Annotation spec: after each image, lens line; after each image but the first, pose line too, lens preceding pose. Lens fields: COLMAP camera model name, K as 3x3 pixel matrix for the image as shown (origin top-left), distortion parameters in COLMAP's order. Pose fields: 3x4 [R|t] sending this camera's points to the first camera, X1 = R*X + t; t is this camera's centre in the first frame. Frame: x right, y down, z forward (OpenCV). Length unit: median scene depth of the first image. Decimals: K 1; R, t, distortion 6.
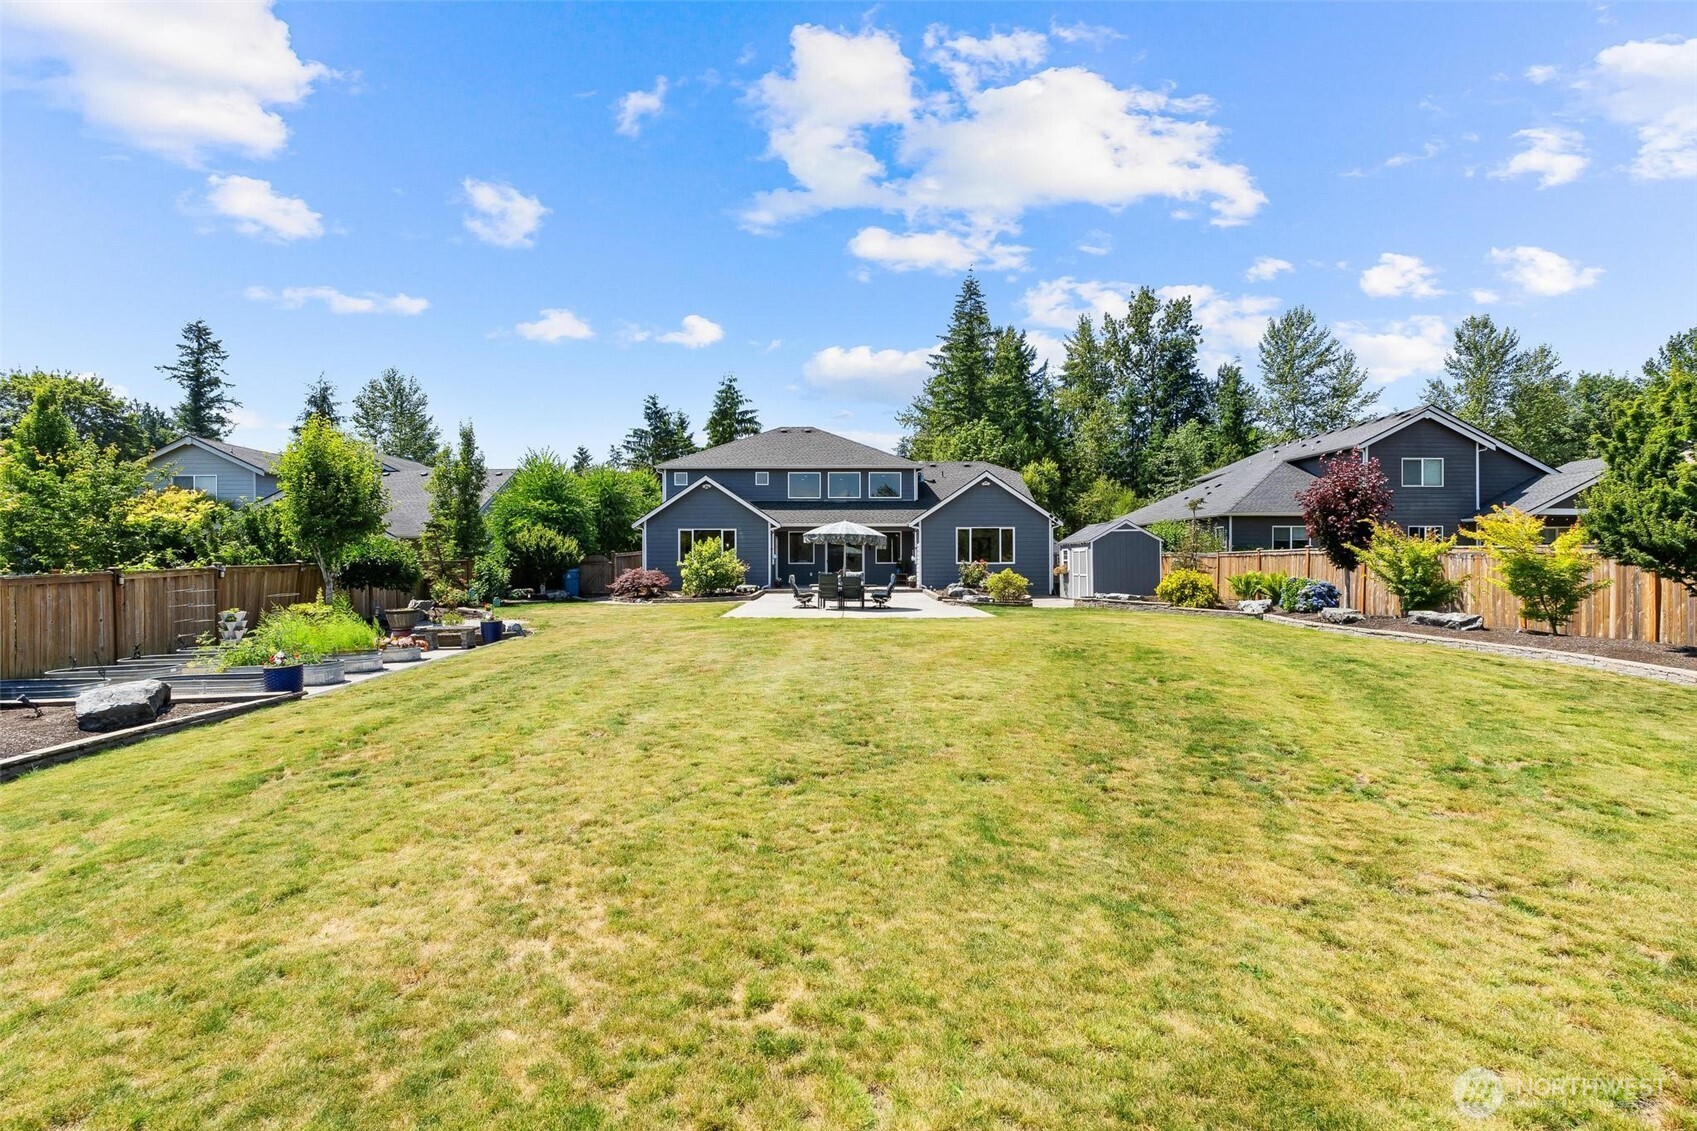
lens RADIAL K [[815.0, 0, 857.4], [0, 815.0, 570.1], [0, 0, 1]] dist [0.000609, -0.000821]
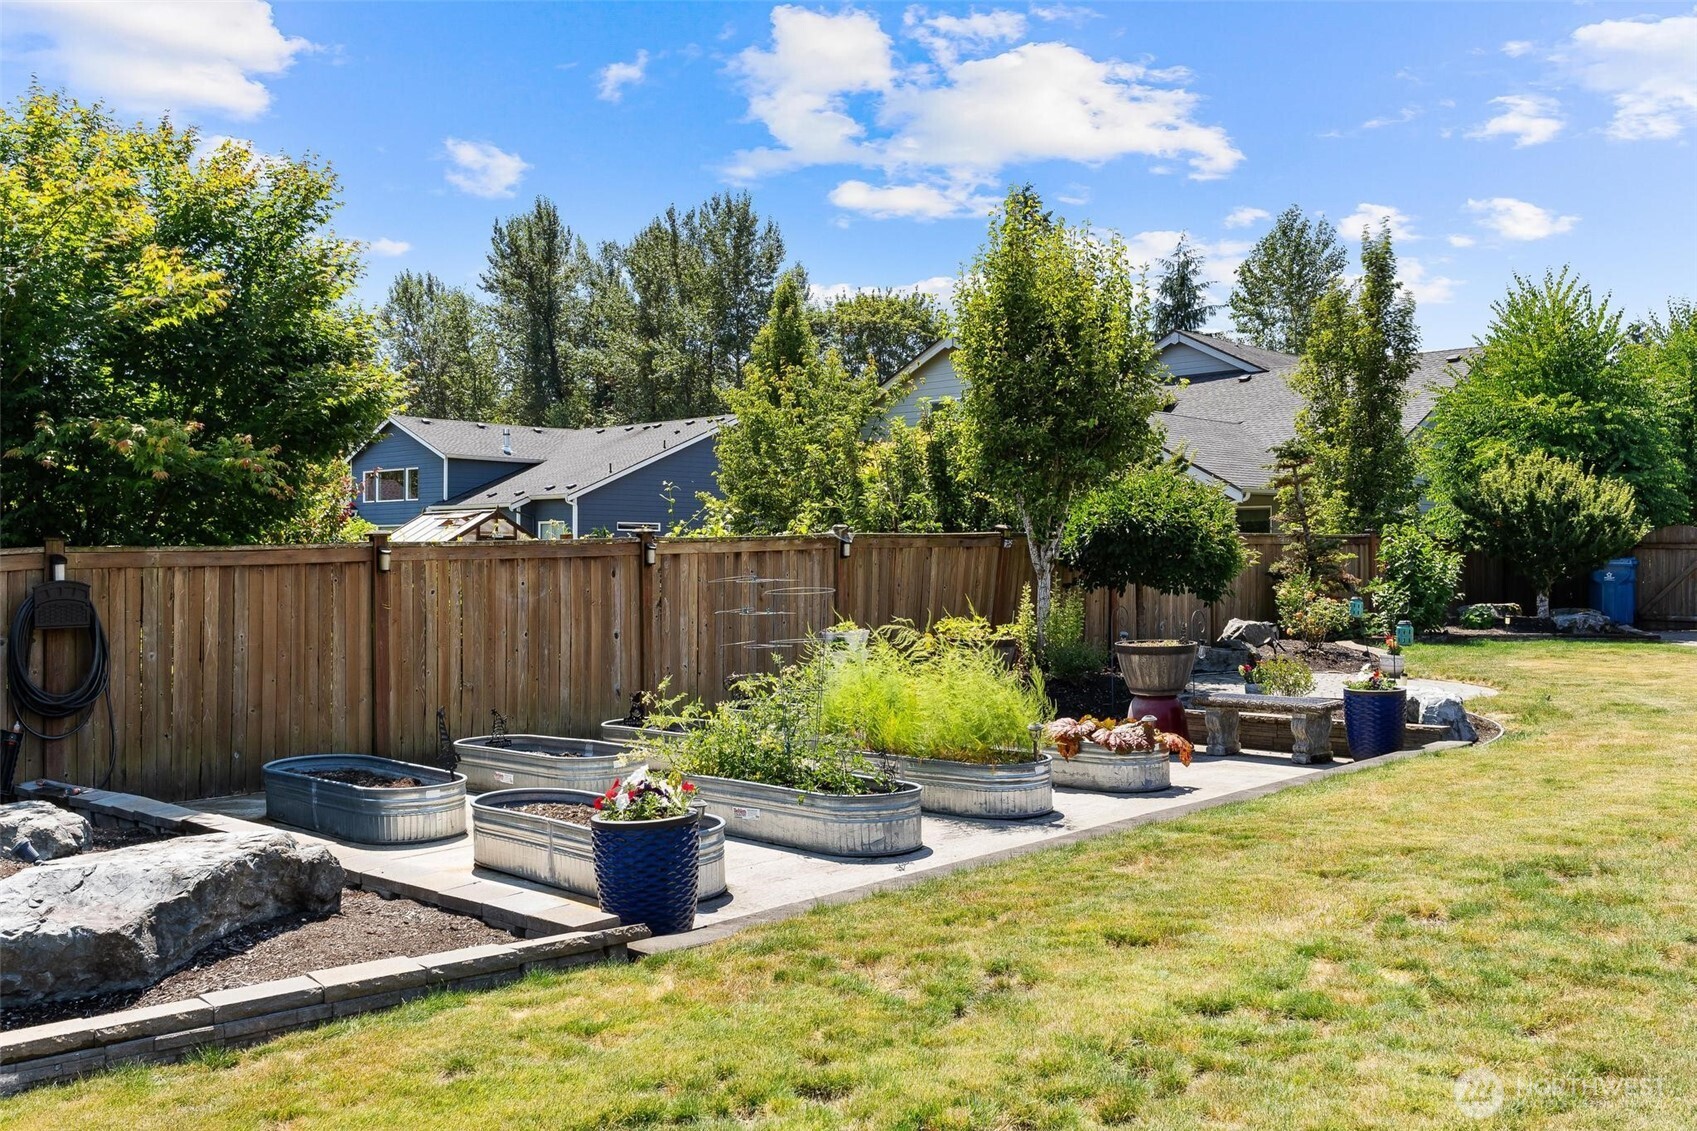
lens RADIAL K [[1503.0, 0, 848.5], [0, 1503.0, 565.5], [0, 0, 1]] dist [-0.000631, -0.008955]
pose [[0.691776, 0.013468, -0.721987, -0.089287], [-0.016338, 0.999862, 0.002998, 0.007314], [0.721927, 0.009722, 0.691901, 0.244667]]
